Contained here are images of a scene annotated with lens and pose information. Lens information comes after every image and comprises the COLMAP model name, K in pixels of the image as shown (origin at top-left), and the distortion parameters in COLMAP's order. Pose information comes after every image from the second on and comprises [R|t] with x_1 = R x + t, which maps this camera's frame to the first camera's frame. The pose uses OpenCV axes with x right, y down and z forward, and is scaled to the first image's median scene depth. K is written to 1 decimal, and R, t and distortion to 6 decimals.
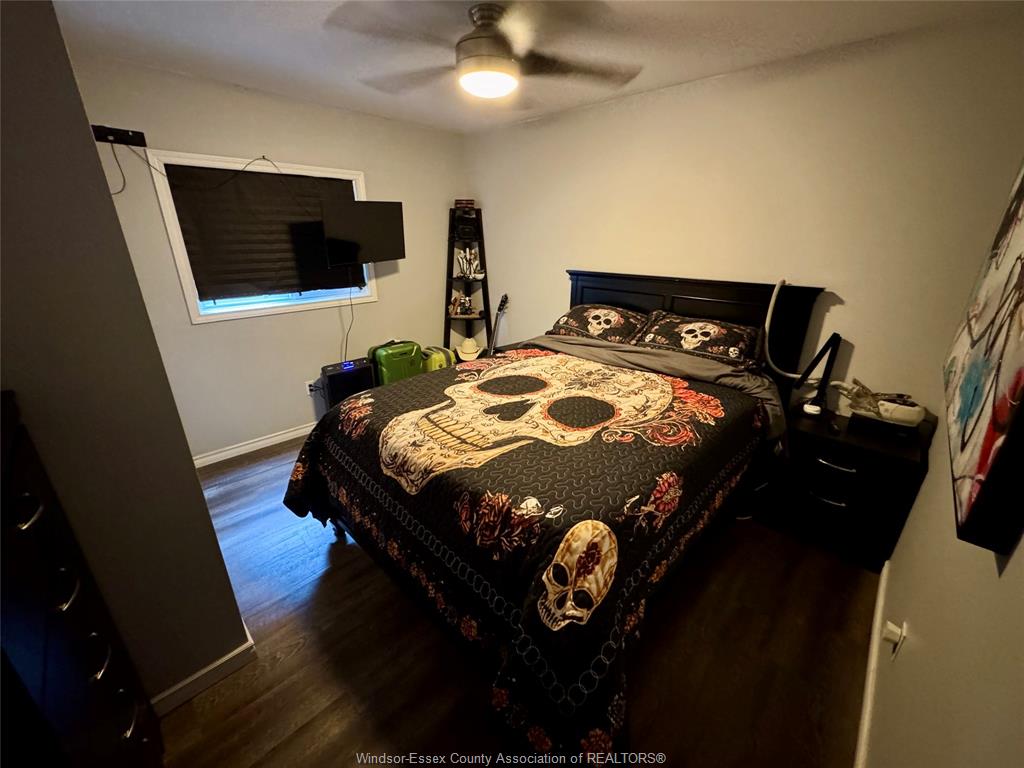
lens RADIAL K [[407.8, 0, 514.3], [0, 407.8, 383.6], [0, 0, 1]] dist [-0.002297, 0.000599]
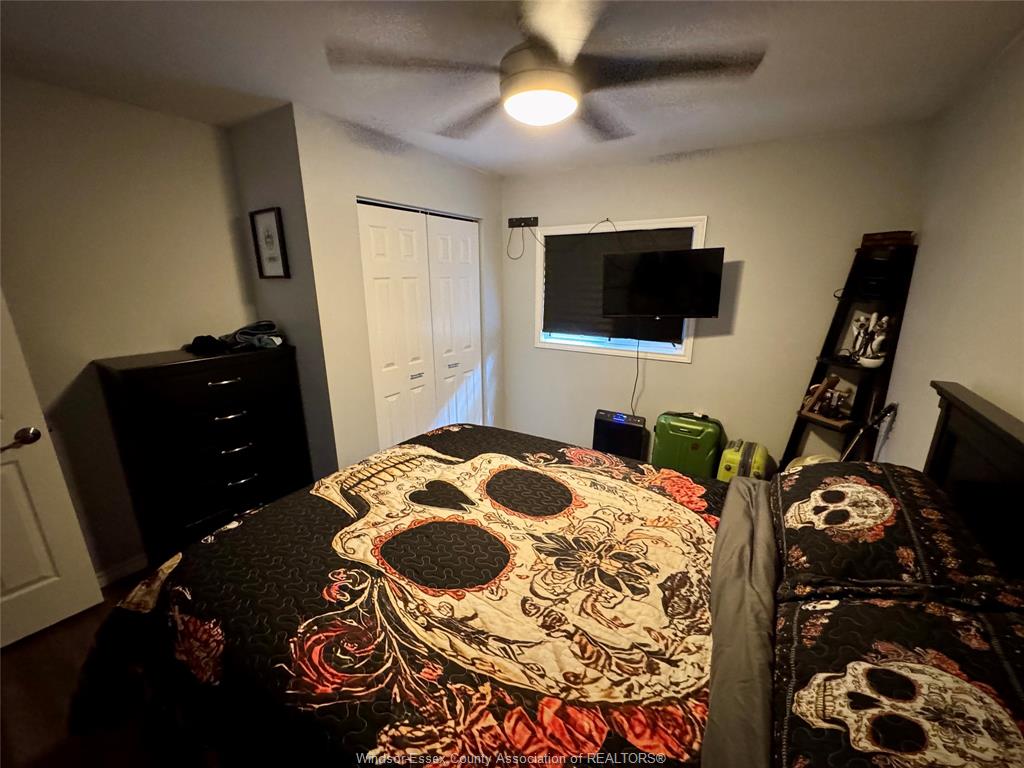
lens RADIAL K [[407.8, 0, 513.1], [0, 407.8, 384.0], [0, 0, 1]] dist [-0.002297, 0.000599]
pose [[0.195283, 0.251461, -0.947962, 0.647265], [-0.343759, 0.922802, 0.173972, -0.294745], [0.918528, 0.291896, 0.266650, 0.726576]]
